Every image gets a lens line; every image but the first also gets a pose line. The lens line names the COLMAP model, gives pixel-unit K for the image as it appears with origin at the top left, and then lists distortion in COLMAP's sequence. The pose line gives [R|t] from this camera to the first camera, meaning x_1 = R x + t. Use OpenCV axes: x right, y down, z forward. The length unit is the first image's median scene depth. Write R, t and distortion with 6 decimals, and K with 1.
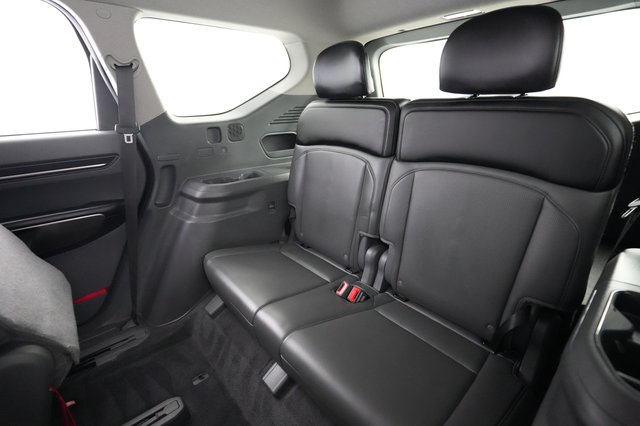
lens RADIAL K [[302.1, 0, 320.0], [0, 302.1, 213.0], [0, 0, 1]] dist [0.033197, 0.000148]
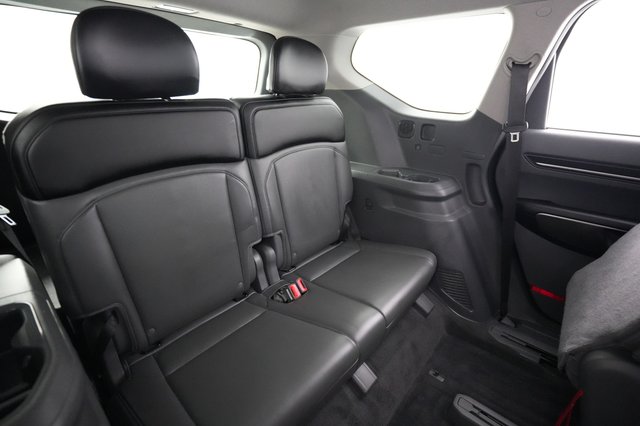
lens RADIAL K [[306.4, 0, 320.0], [0, 306.4, 213.0], [0, 0, 1]] dist [-0.021276, 0.000095]
pose [[-0.130982, -0.358462, 0.924310, -0.700393], [0.370876, 0.846927, 0.381008, -0.288030], [-0.919399, 0.392709, 0.022013, 0.740137]]
